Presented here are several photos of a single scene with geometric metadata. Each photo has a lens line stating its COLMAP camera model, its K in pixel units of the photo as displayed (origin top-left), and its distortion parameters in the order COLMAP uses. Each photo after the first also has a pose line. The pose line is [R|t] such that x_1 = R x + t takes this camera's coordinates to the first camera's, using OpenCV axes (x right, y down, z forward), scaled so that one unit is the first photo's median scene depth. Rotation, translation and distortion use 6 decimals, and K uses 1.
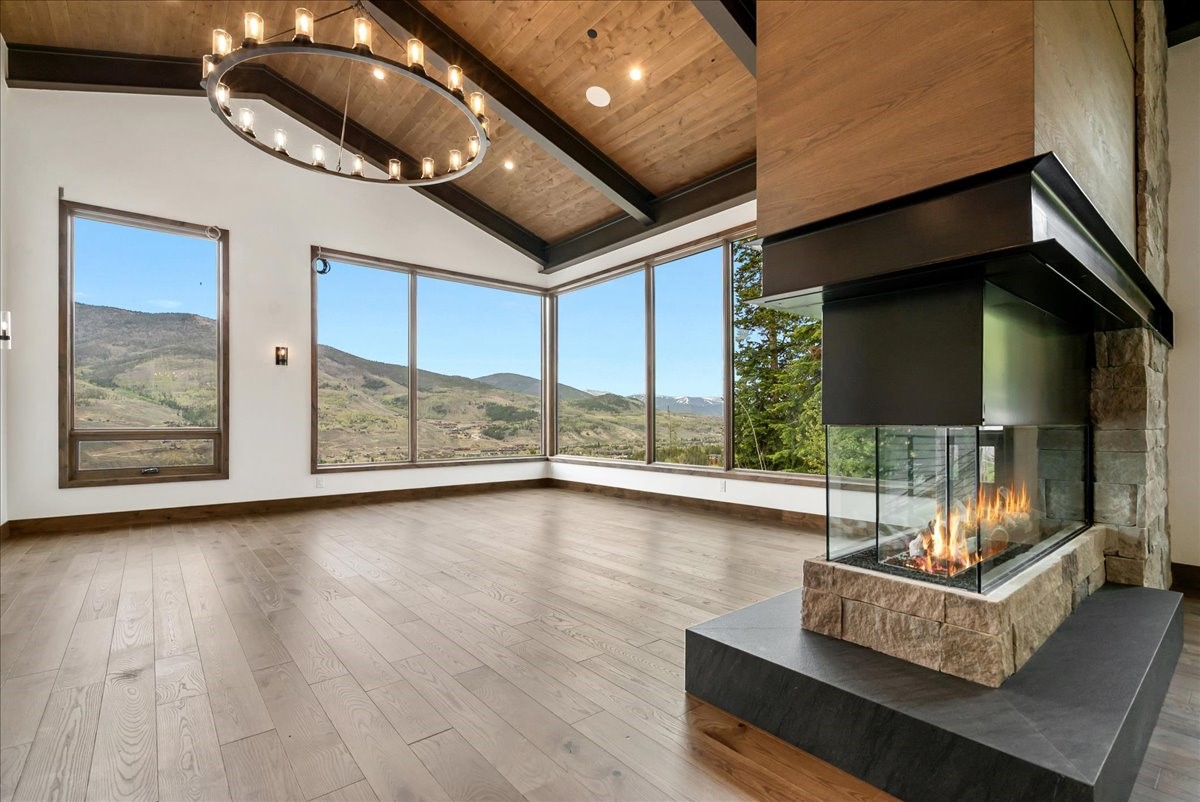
lens RADIAL K [[549.9, 0, 602.0], [0, 549.9, 416.8], [0, 0, 1]] dist [-0.006852, 0.002069]
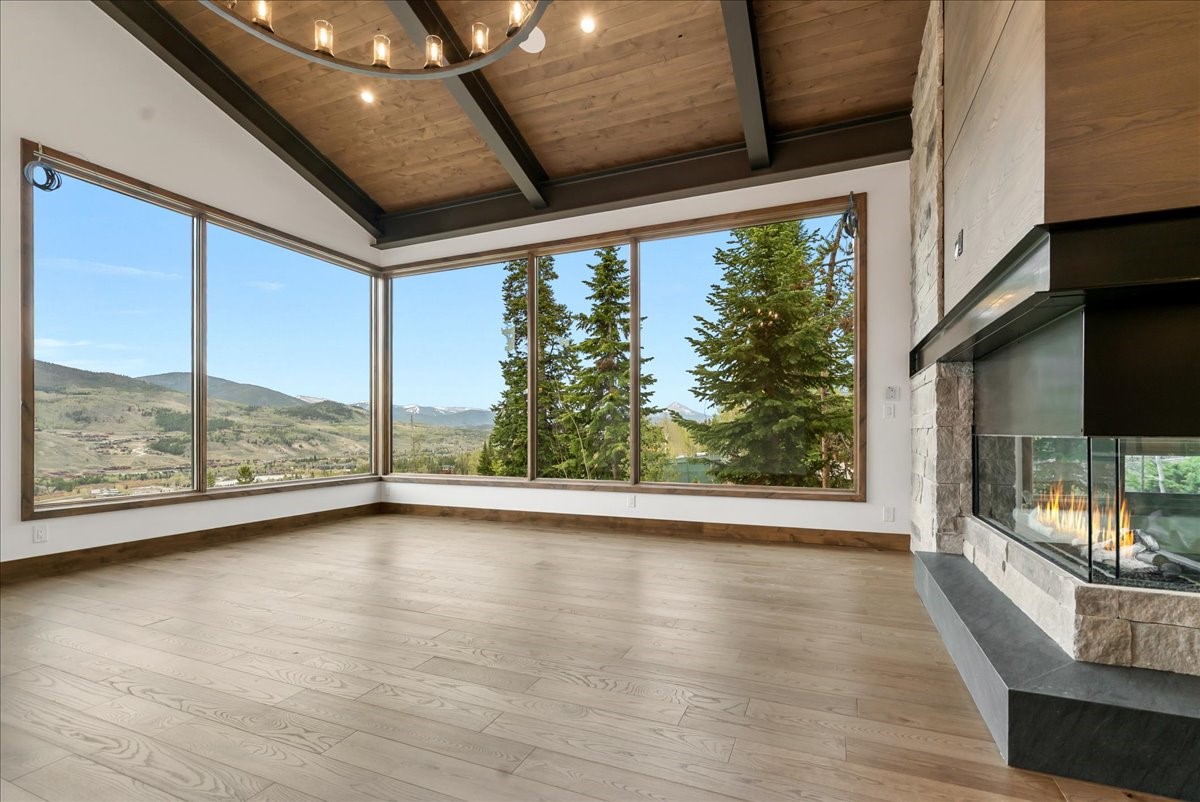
lens RADIAL K [[549.9, 0, 601.5], [0, 549.9, 431.5], [0, 0, 1]] dist [-0.006852, 0.002069]
pose [[0.888999, -0.001742, 0.457905, -0.243938], [-0.002091, 0.999967, 0.007864, -0.000013], [-0.457904, -0.007949, 0.888966, 0.180964]]
